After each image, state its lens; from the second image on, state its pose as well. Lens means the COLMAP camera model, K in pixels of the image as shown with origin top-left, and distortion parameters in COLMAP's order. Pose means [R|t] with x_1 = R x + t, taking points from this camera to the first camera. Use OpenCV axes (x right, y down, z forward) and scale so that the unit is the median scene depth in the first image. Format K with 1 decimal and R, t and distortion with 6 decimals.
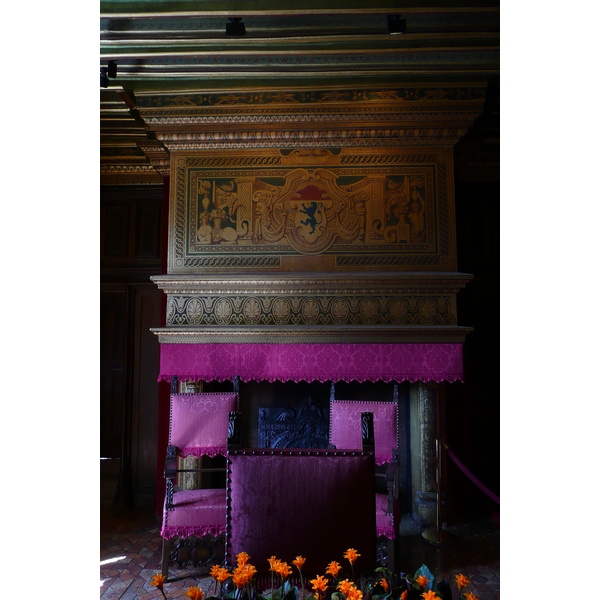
lens RADIAL K [[491.9, 0, 300.0], [0, 491.9, 300.0], [0, 0, 1]] dist [-0.012946, 0.001757]
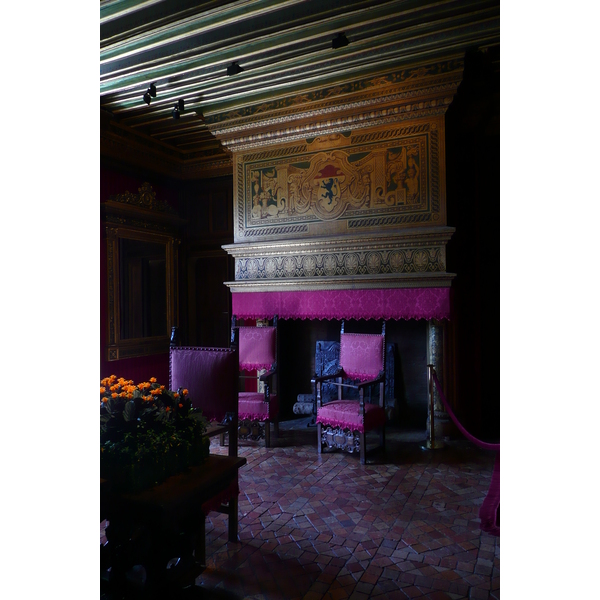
lens RADIAL K [[491.9, 0, 300.0], [0, 491.9, 300.0], [0, 0, 1]] dist [-0.012946, 0.001757]
pose [[0.911721, -0.014462, -0.410556, 0.472296], [0.056091, 0.994403, 0.089531, -0.006687], [0.406963, -0.104656, 0.907429, -0.208932]]
